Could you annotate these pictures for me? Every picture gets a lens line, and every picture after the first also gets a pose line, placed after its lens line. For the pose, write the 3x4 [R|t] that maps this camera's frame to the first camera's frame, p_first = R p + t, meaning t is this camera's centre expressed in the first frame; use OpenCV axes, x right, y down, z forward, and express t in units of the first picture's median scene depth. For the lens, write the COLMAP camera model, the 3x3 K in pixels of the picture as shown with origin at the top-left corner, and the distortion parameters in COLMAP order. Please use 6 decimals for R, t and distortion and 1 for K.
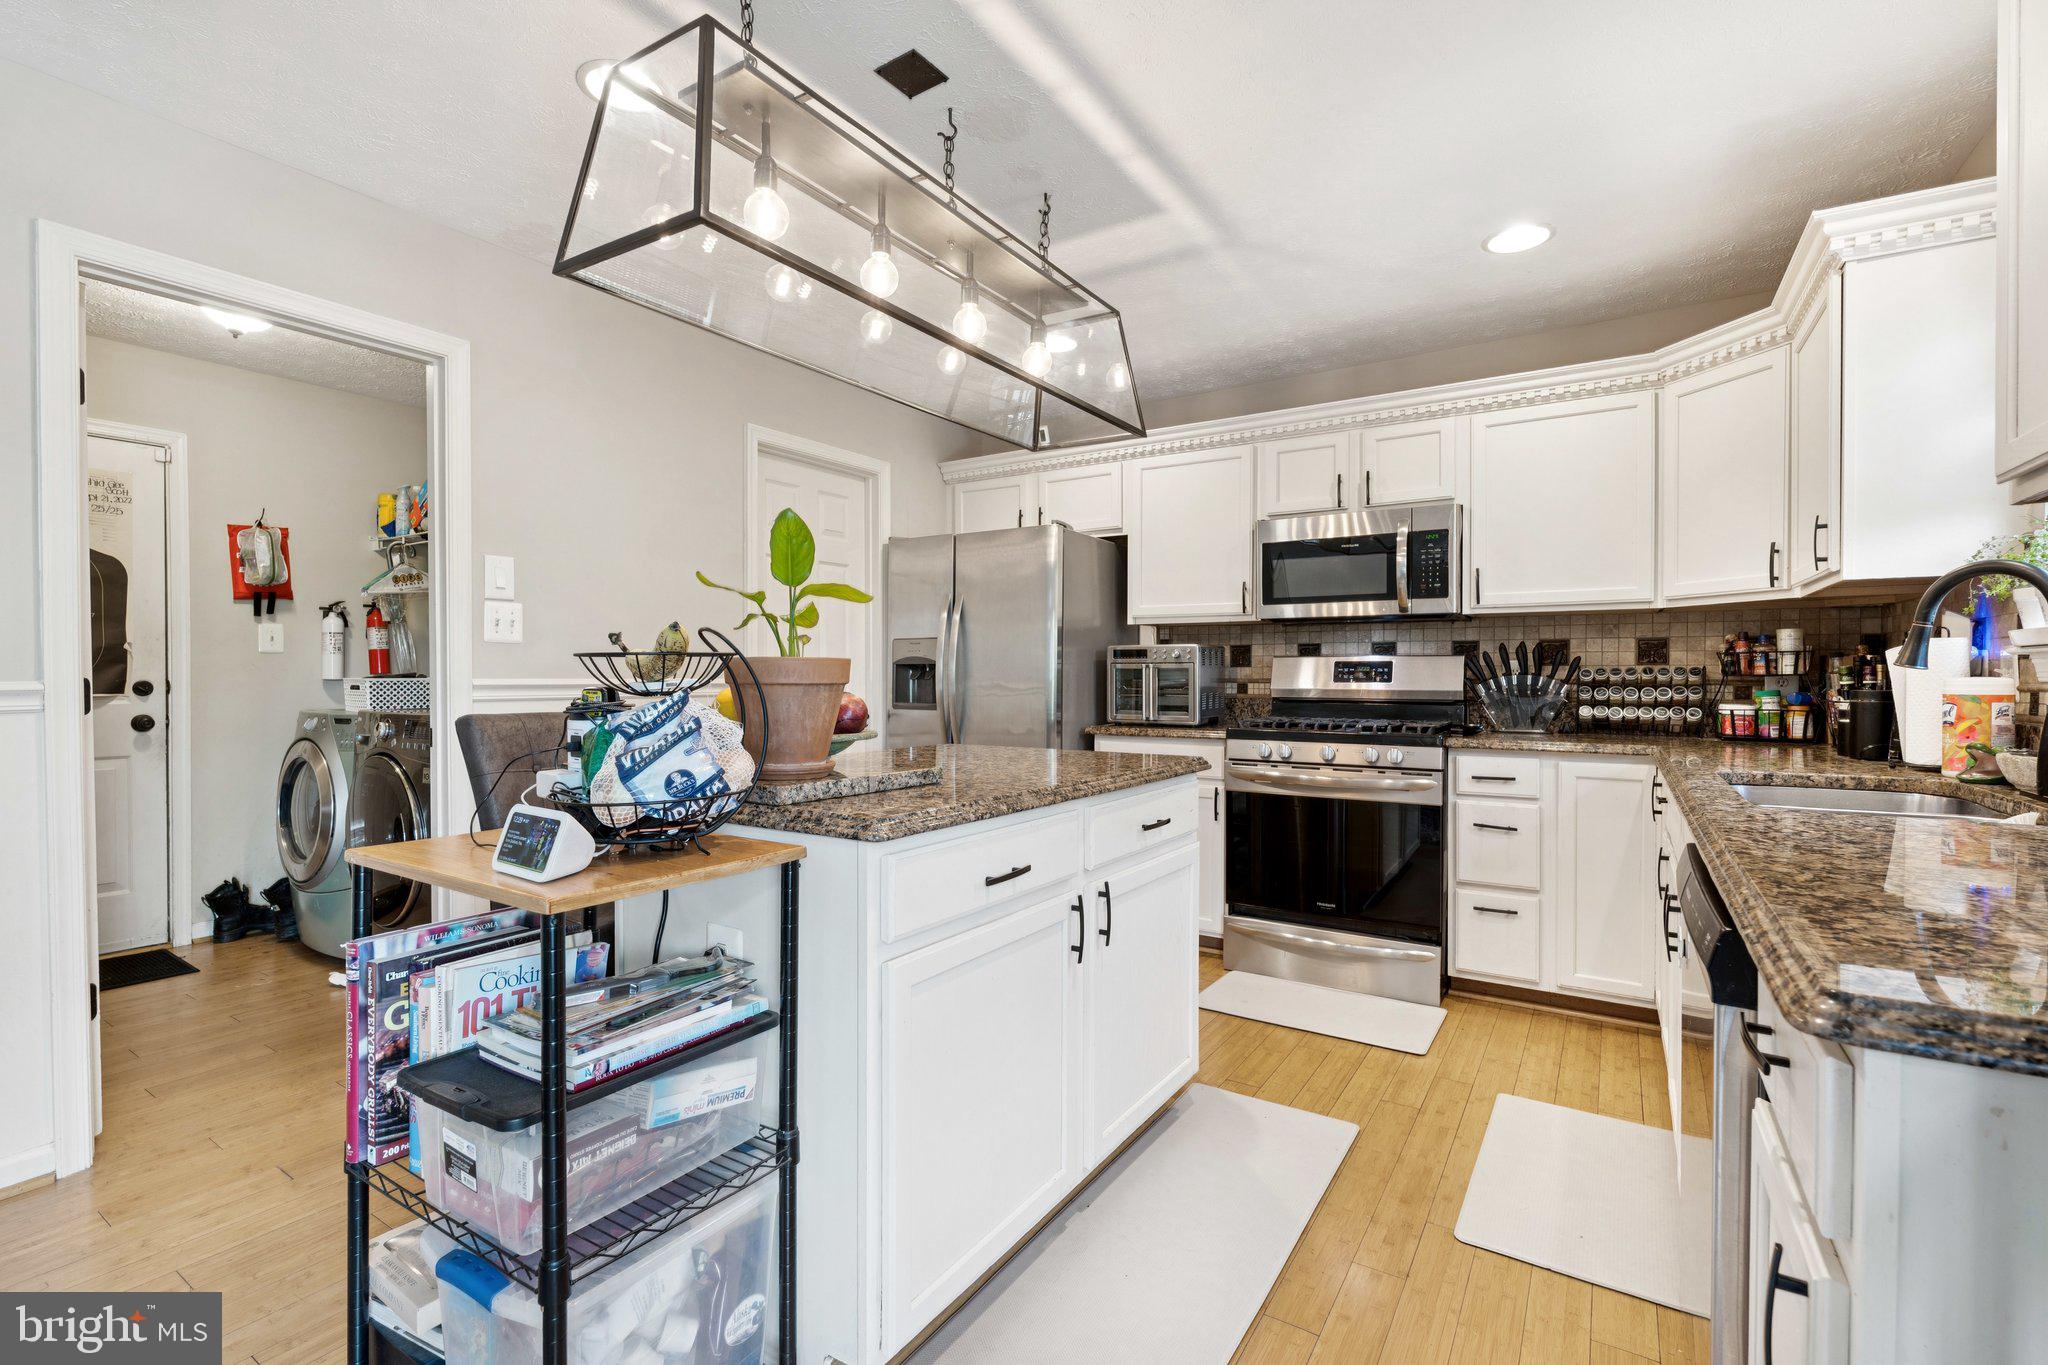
lens RADIAL K [[932.4, 0, 1024.0], [0, 932.4, 682.5], [0, 0, 1]] dist [0.001810, 0.000031]
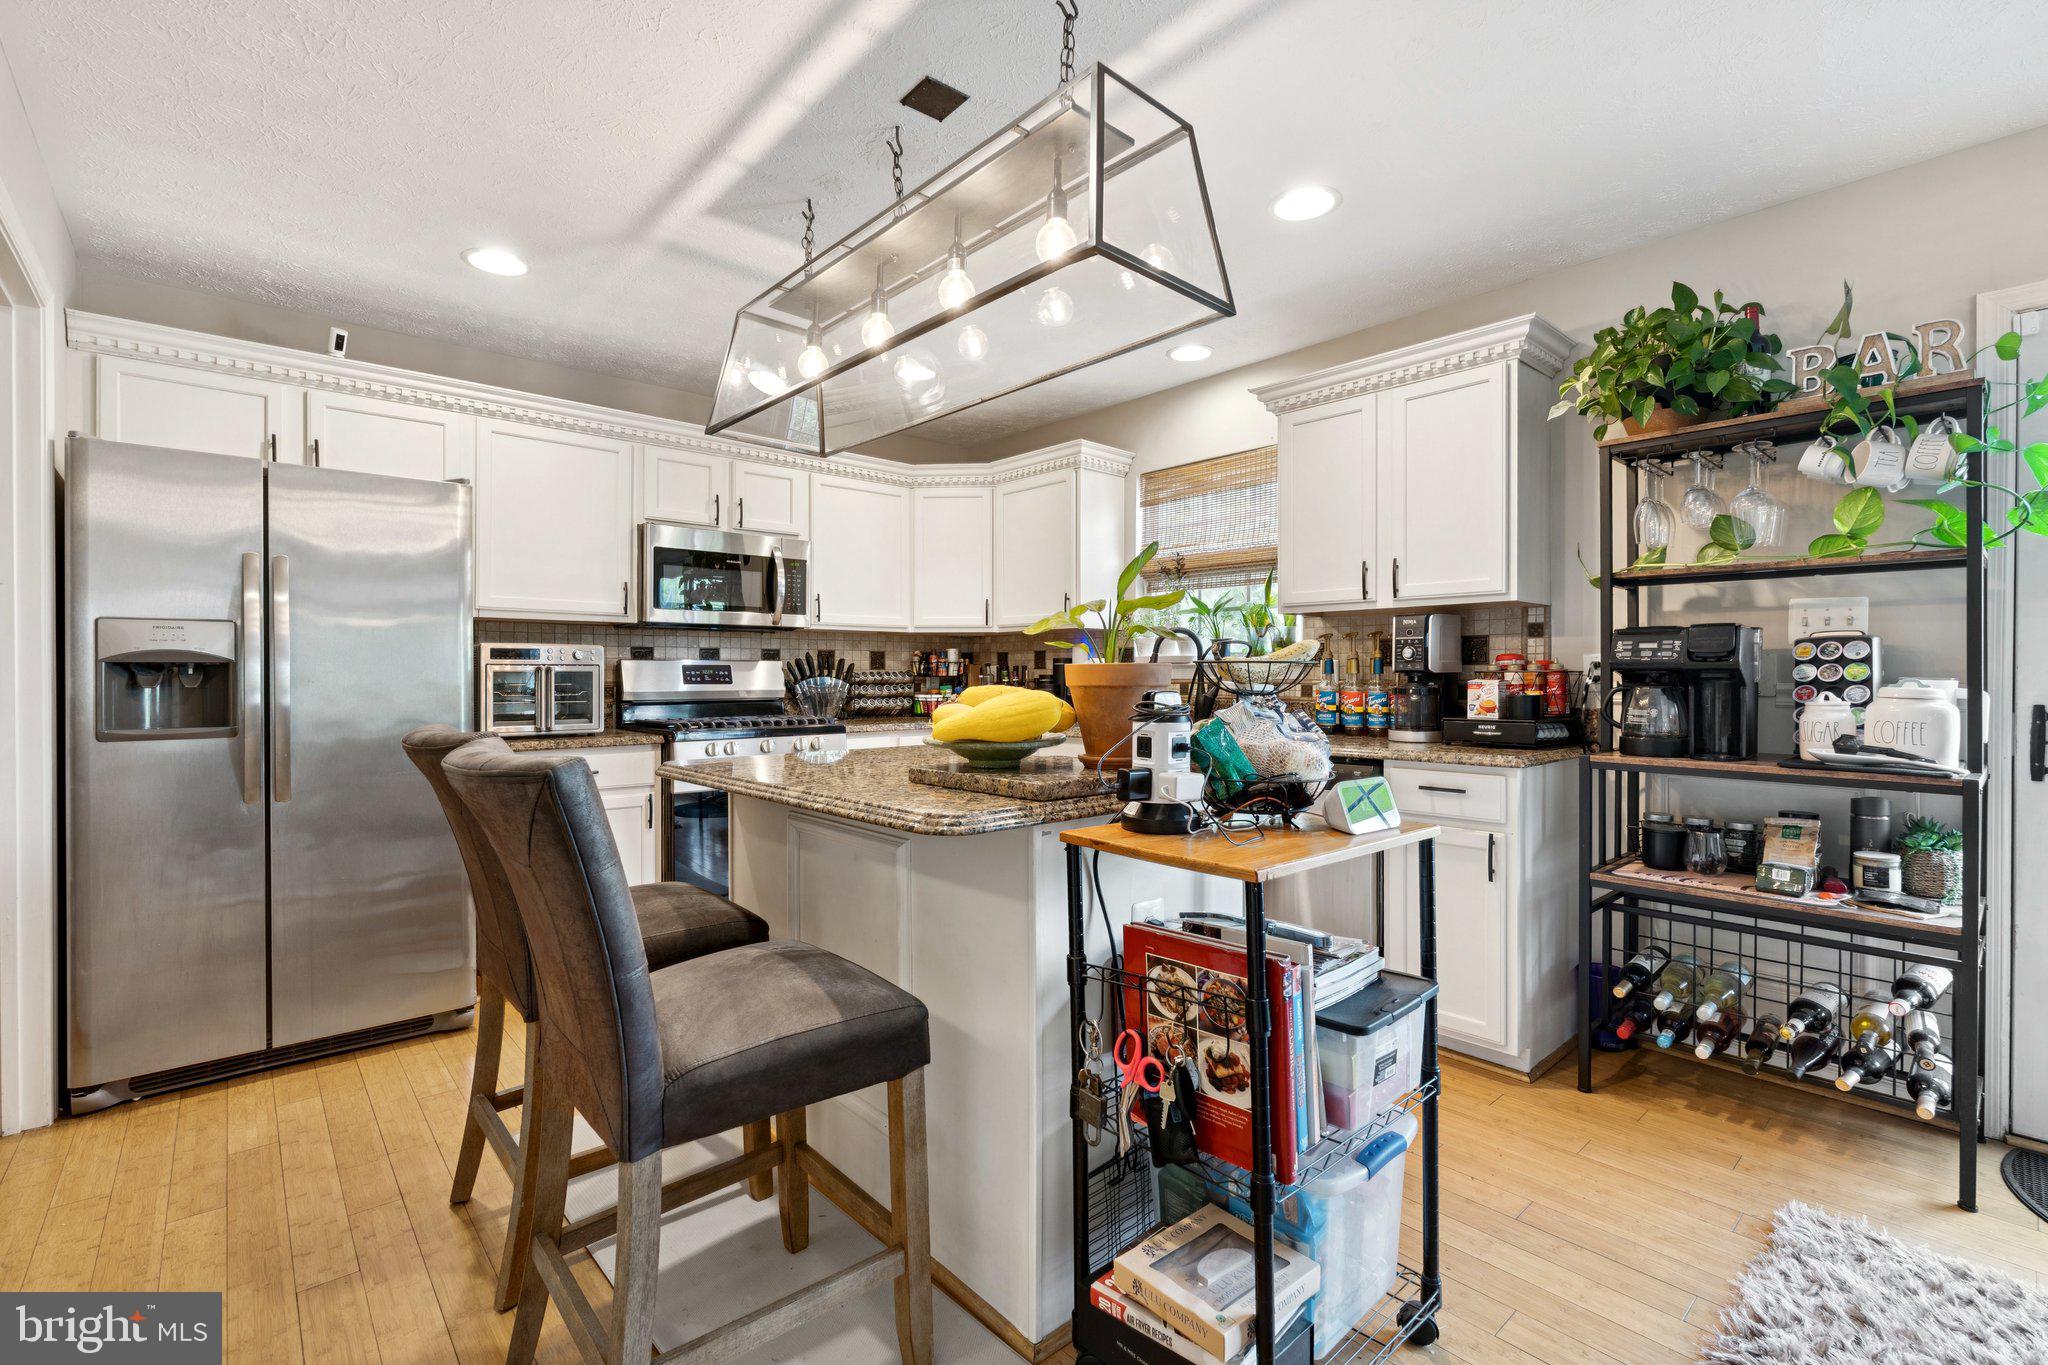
lens RADIAL K [[915.4, 0, 1011.3], [0, 915.4, 665.5], [0, 0, 1]] dist [-0.001881, -0.000534]
pose [[0.284343, 0.008716, 0.958683, -0.594515], [0.011206, 0.999860, -0.012415, -0.004982], [-0.958657, 0.014273, 0.284206, 0.360261]]
